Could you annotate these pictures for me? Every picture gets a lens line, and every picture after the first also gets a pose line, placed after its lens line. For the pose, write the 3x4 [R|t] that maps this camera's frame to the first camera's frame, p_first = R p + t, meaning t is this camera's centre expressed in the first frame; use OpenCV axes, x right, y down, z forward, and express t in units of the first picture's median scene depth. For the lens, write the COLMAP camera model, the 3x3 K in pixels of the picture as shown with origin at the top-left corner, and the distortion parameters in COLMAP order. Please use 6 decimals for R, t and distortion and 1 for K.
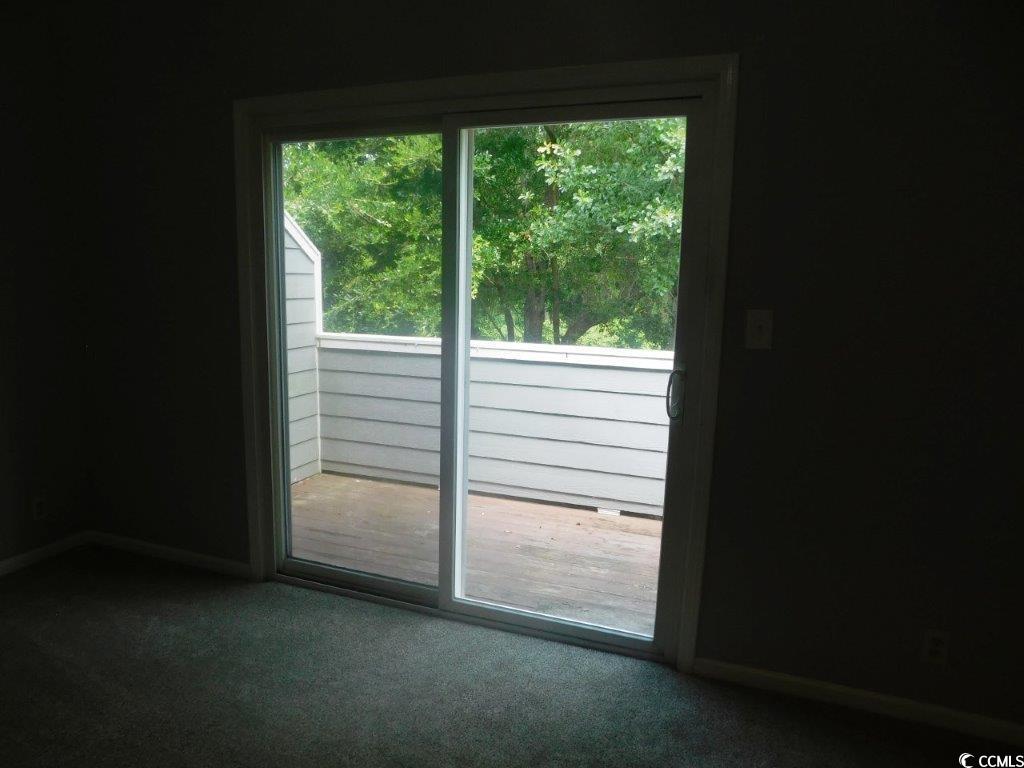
lens RADIAL K [[676.8, 0, 508.1], [0, 676.8, 388.5], [0, 0, 1]] dist [-0.053943, 0.041263]
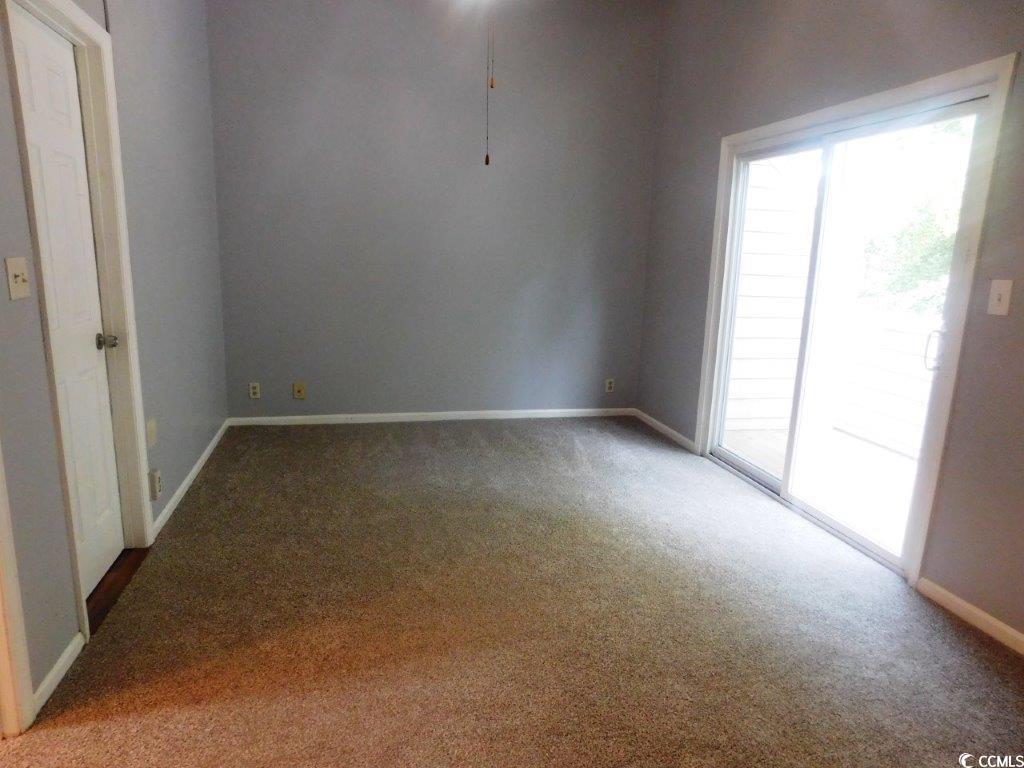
lens RADIAL K [[676.8, 0, 508.1], [0, 676.8, 388.5], [0, 0, 1]] dist [-0.053943, 0.041263]
pose [[0.547685, 0.165345, -0.820184, 0.685936], [-0.151545, 0.983669, 0.097107, 0.063642], [0.822846, 0.071111, 0.563798, -0.243022]]
